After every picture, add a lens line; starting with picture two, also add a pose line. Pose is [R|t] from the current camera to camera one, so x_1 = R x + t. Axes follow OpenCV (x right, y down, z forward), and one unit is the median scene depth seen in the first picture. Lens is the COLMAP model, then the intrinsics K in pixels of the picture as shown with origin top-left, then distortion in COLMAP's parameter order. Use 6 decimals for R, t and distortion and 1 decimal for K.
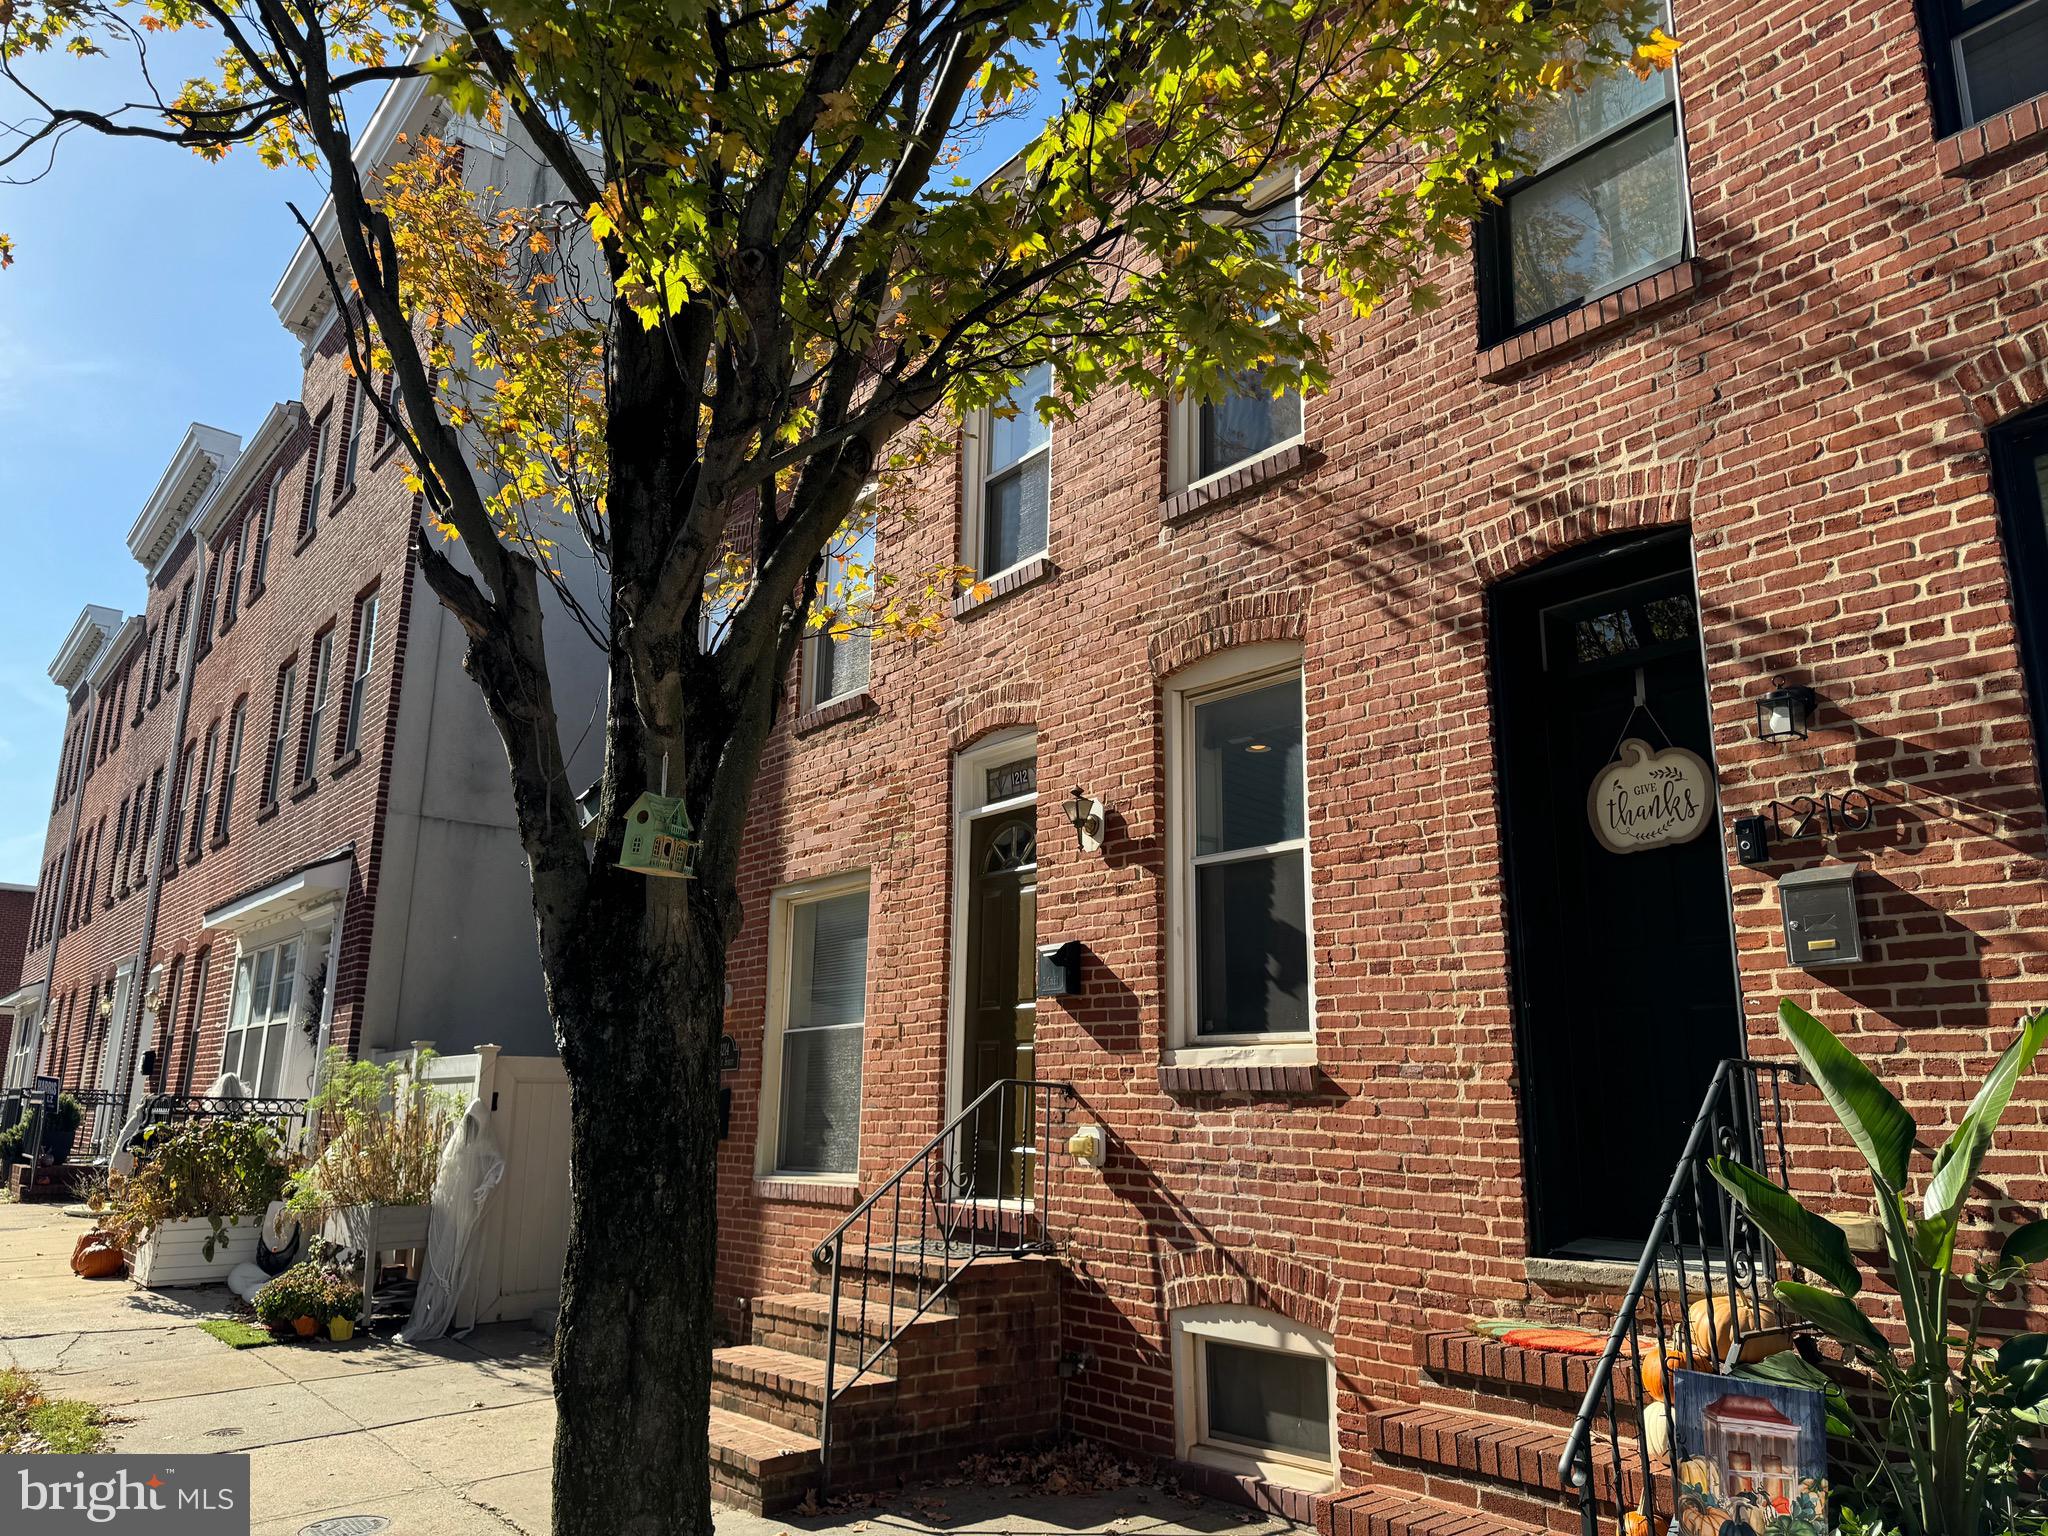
lens RADIAL K [[1422.4, 0, 1021.0], [0, 1422.4, 765.5], [0, 0, 1]] dist [0.044575, -0.016256]
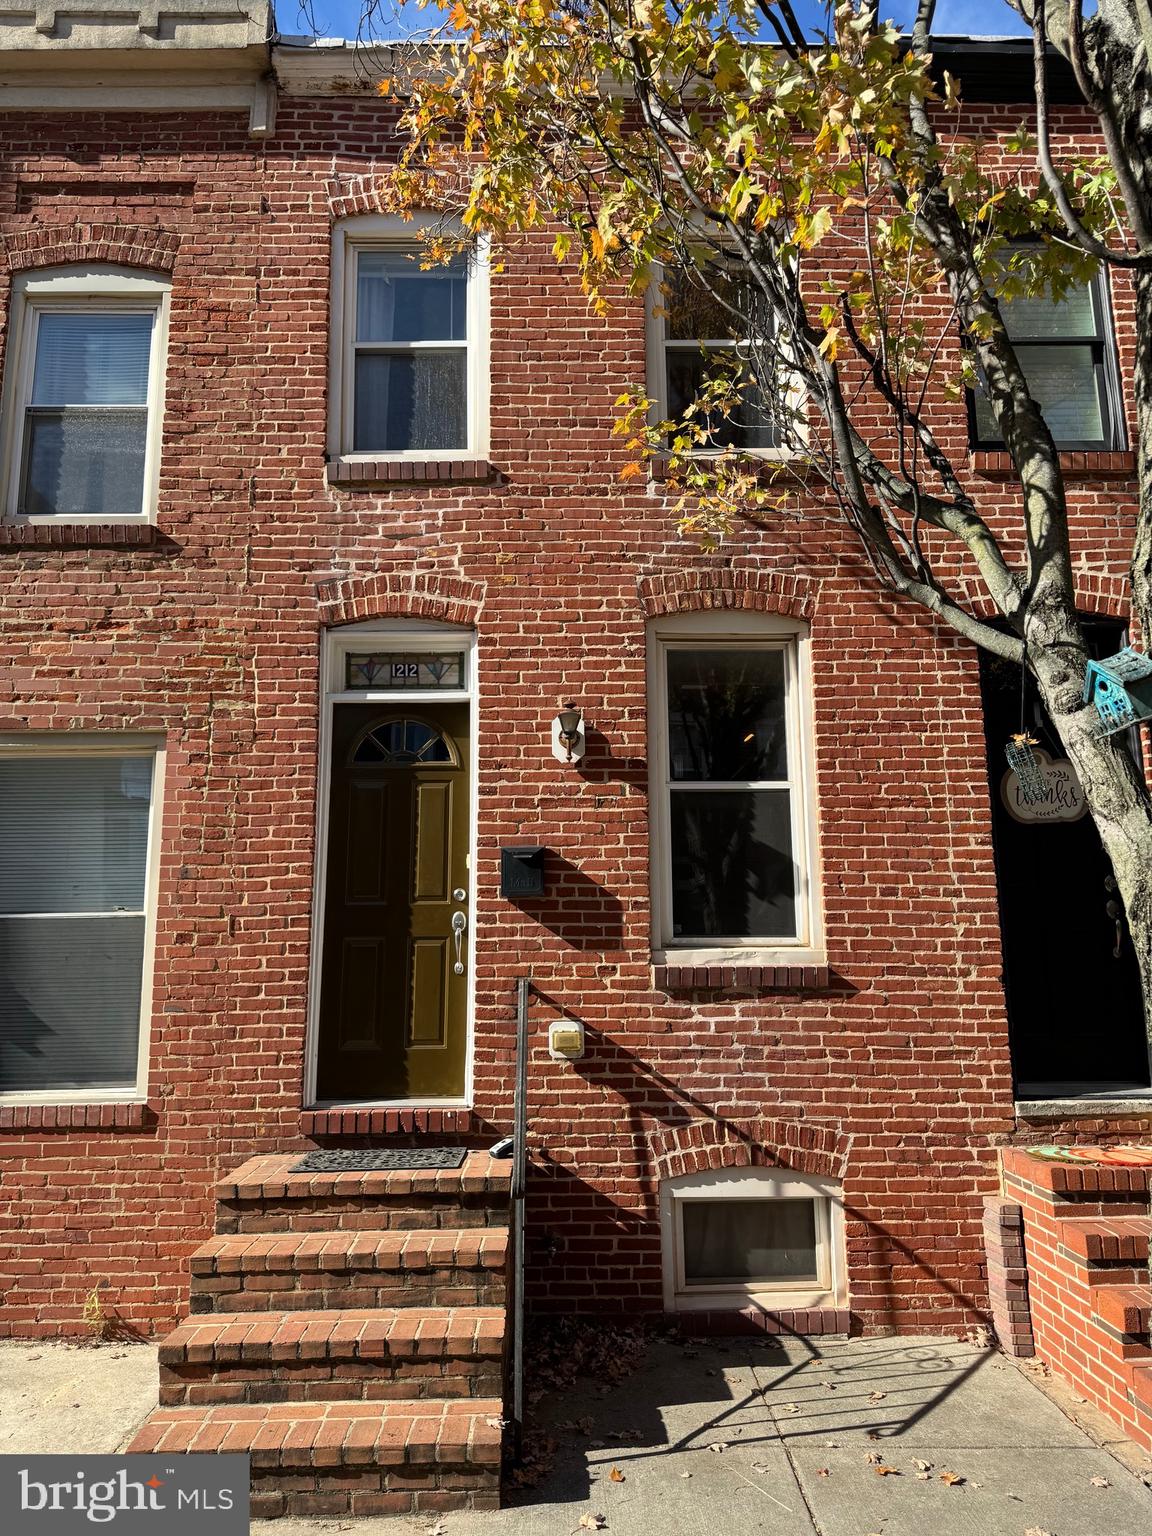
lens RADIAL K [[1066.8, 0, 575.5], [0, 1066.8, 776.7], [0, 0, 1]] dist [0.044575, -0.016256]
pose [[0.623082, 0.121560, 0.772653, -0.660894], [-0.169257, 0.985398, -0.018538, 0.100987], [-0.763624, -0.119226, 0.634558, 0.587655]]
